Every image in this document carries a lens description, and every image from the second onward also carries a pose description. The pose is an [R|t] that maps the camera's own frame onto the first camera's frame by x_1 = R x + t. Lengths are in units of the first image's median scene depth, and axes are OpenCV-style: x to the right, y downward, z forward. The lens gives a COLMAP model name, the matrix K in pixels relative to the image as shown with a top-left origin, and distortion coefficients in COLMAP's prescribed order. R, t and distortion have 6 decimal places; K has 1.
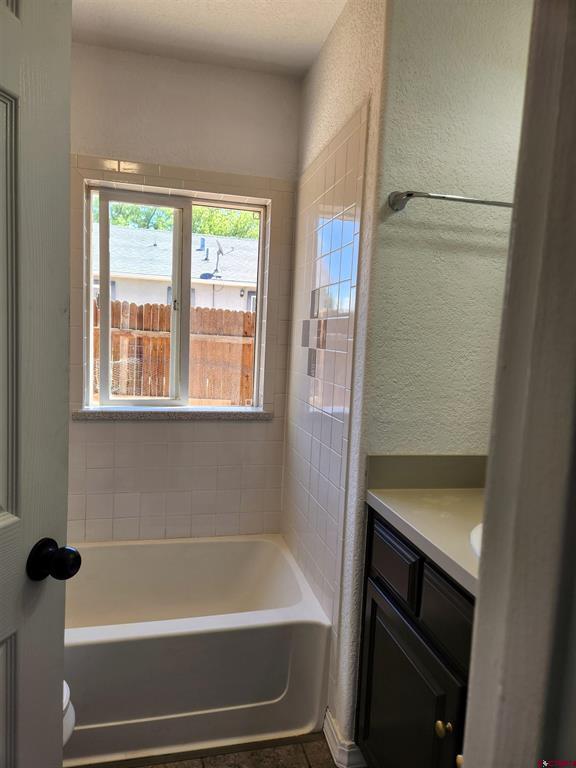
lens RADIAL K [[517.9, 0, 288.0], [0, 517.9, 384.0], [0, 0, 1]] dist [0.055021, -0.007038]
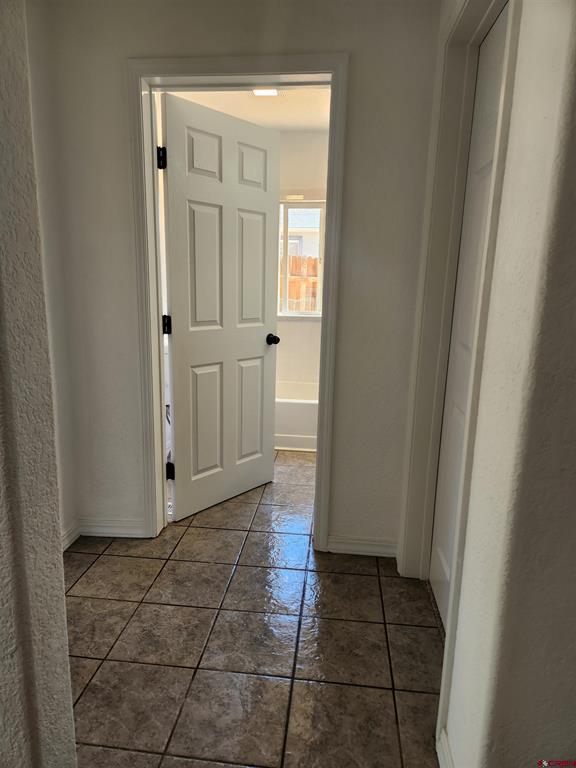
lens RADIAL K [[517.9, 0, 288.0], [0, 517.9, 384.0], [0, 0, 1]] dist [0.055021, -0.007038]
pose [[0.939940, 0.014228, -0.341043, 0.333942], [0.020706, 0.994914, 0.098575, 0.112629], [0.340711, -0.099716, 0.934865, -0.893489]]
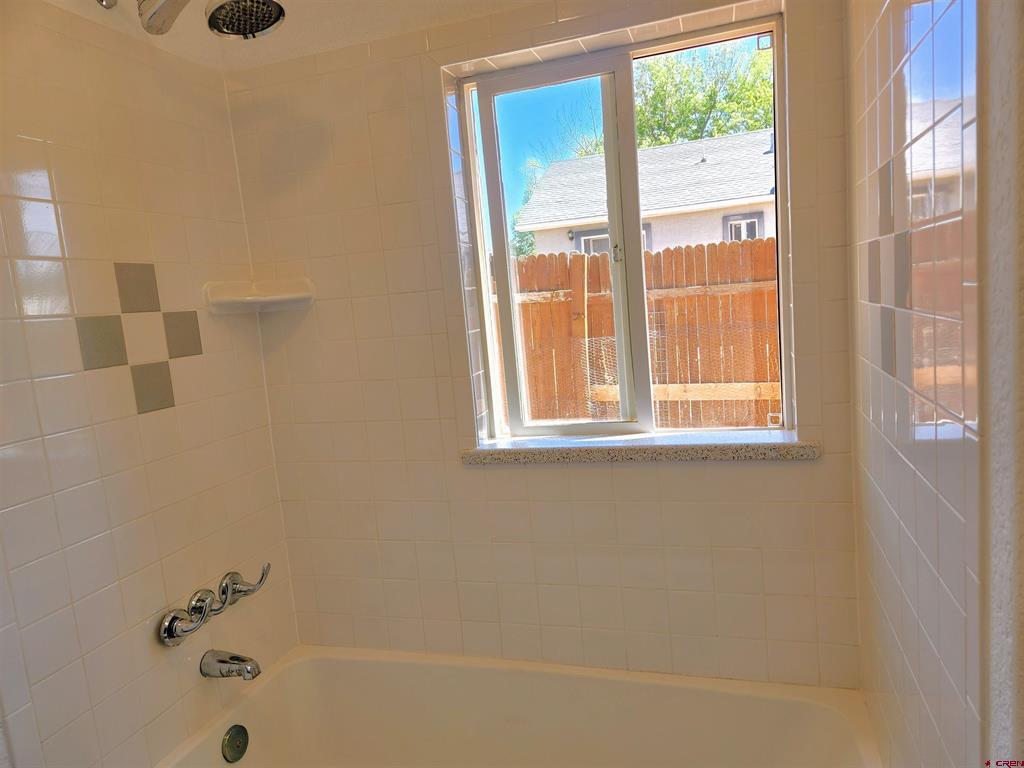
lens RADIAL K [[690.5, 0, 517.2], [0, 690.5, 389.5], [0, 0, 1]] dist [0.055021, -0.007038]
pose [[0.851769, -0.052361, -0.521295, 0.070933], [0.079860, 0.996342, 0.030410, -0.037314], [0.517796, -0.067533, 0.852835, 0.303157]]
